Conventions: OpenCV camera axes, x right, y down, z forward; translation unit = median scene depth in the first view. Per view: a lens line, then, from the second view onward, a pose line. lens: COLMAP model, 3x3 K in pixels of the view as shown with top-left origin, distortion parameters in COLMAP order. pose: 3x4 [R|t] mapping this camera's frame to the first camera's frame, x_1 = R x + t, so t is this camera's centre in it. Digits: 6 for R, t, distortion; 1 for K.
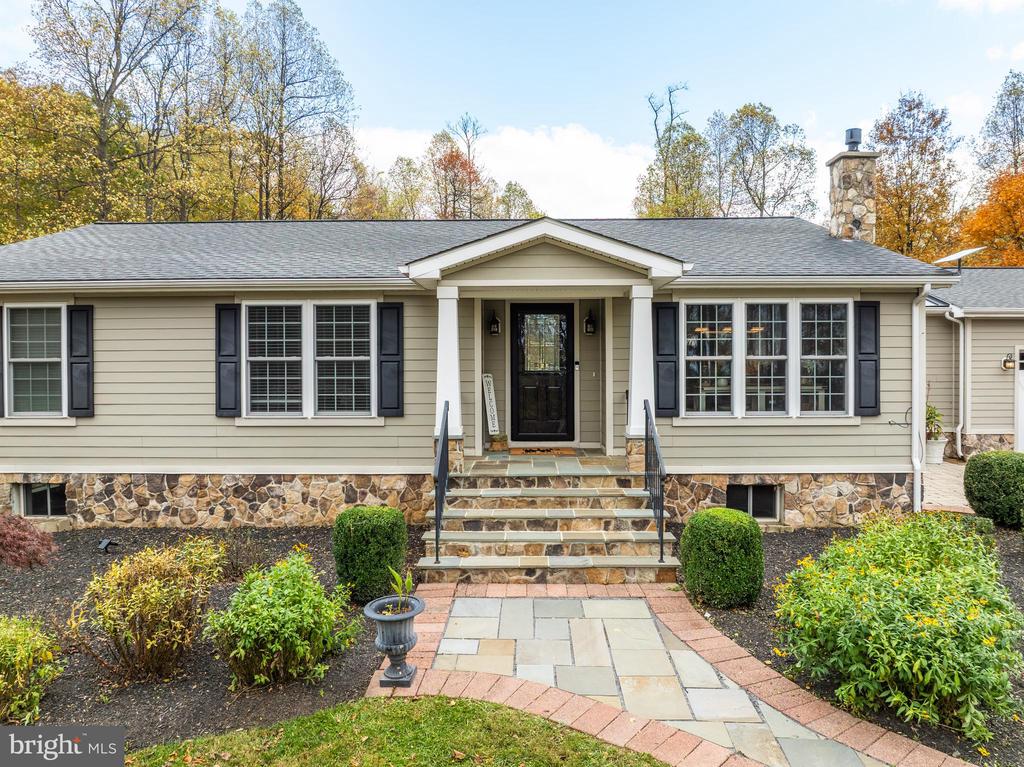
lens RADIAL K [[729.1, 0, 512.0], [0, 729.1, 383.5], [0, 0, 1]] dist [-0.041464, 0.003949]
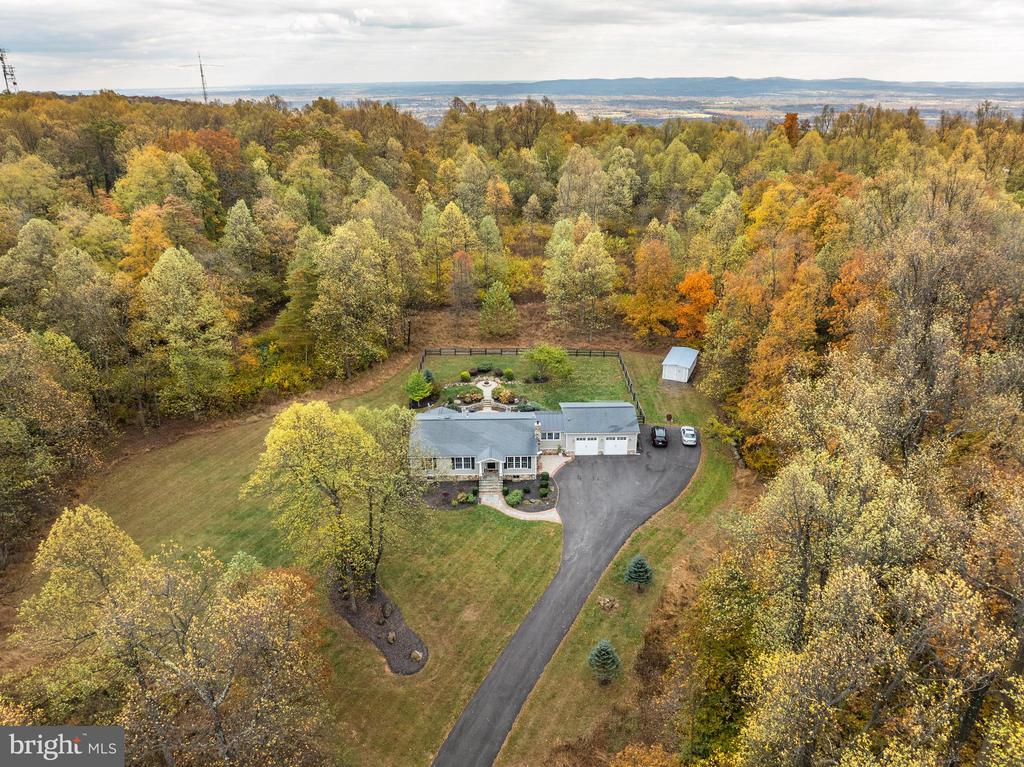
lens RADIAL K [[724.7, 0, 512.0], [0, 724.7, 383.5], [0, 0, 1]] dist [-0.032811, -0.006906]
pose [[0.999549, -0.015216, 0.025892, 0.082182], [0.004374, 0.926706, 0.375761, -4.011322], [-0.029712, -0.375478, 0.926355, -6.394068]]
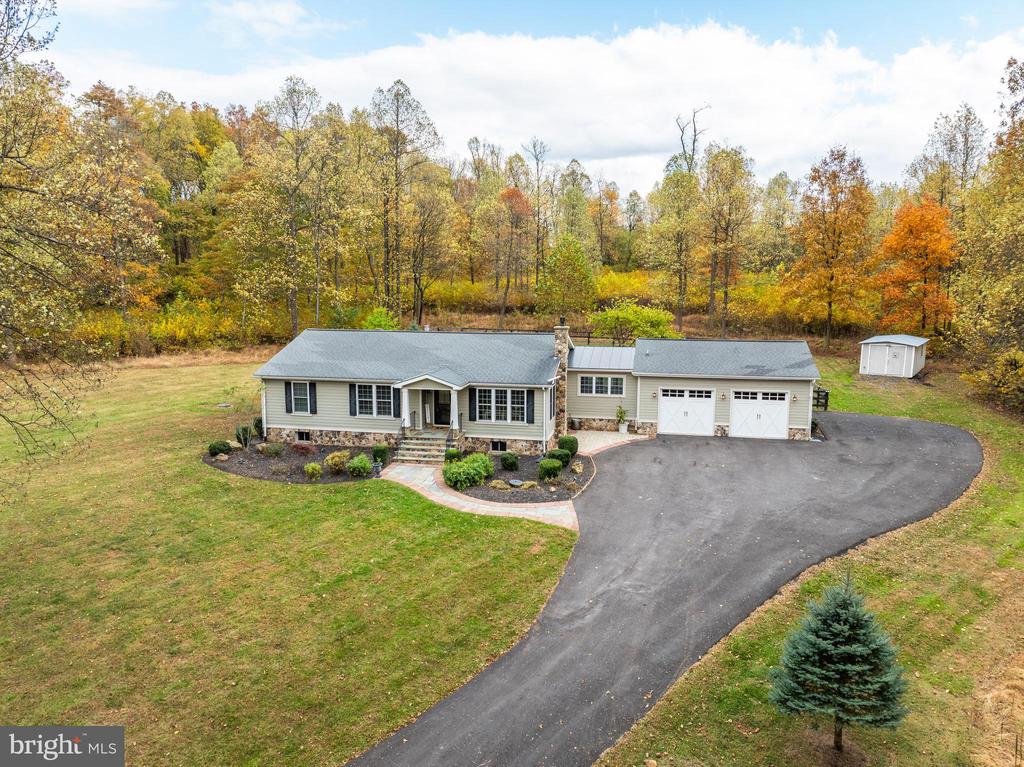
lens RADIAL K [[724.7, 0, 512.0], [0, 724.7, 383.5], [0, 0, 1]] dist [-0.032811, -0.006906]
pose [[0.982202, 0.032356, -0.185020, 1.018129], [-0.010282, 0.992836, 0.119045, -0.537592], [0.187546, -0.115024, 0.975498, -2.280602]]
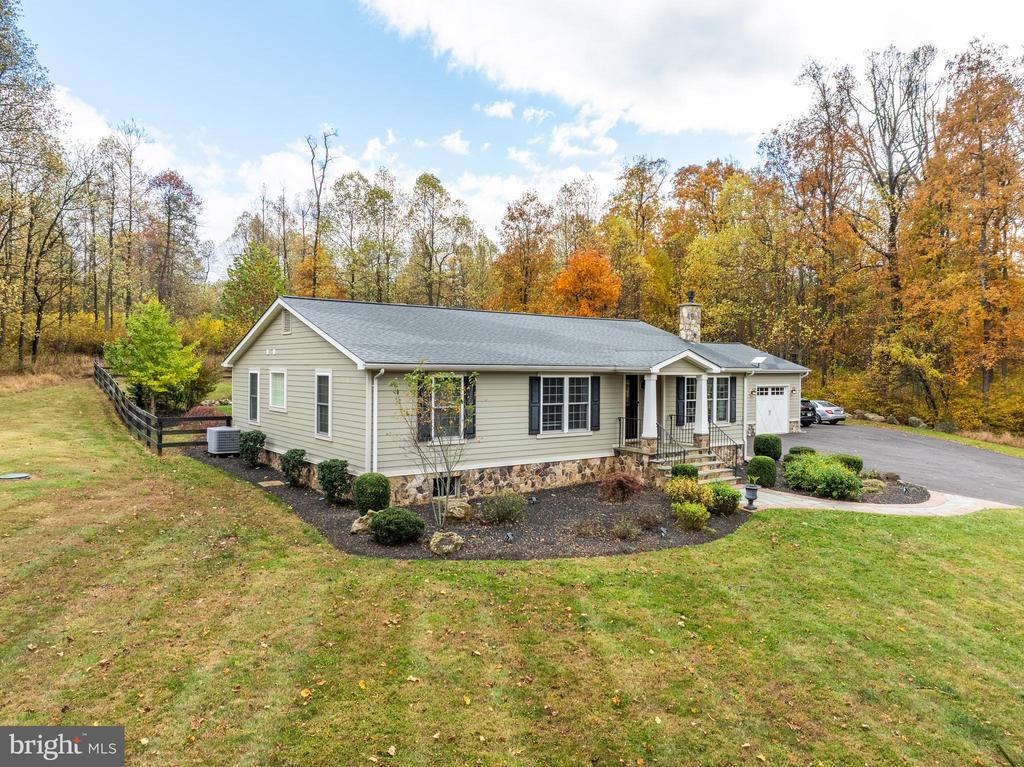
lens RADIAL K [[724.7, 0, 512.0], [0, 724.7, 383.5], [0, 0, 1]] dist [-0.032811, -0.006906]
pose [[0.787104, -0.001771, 0.616818, -1.649431], [0.002789, 0.999996, -0.000687, -0.089725], [-0.616814, 0.002261, 0.787106, -0.503803]]
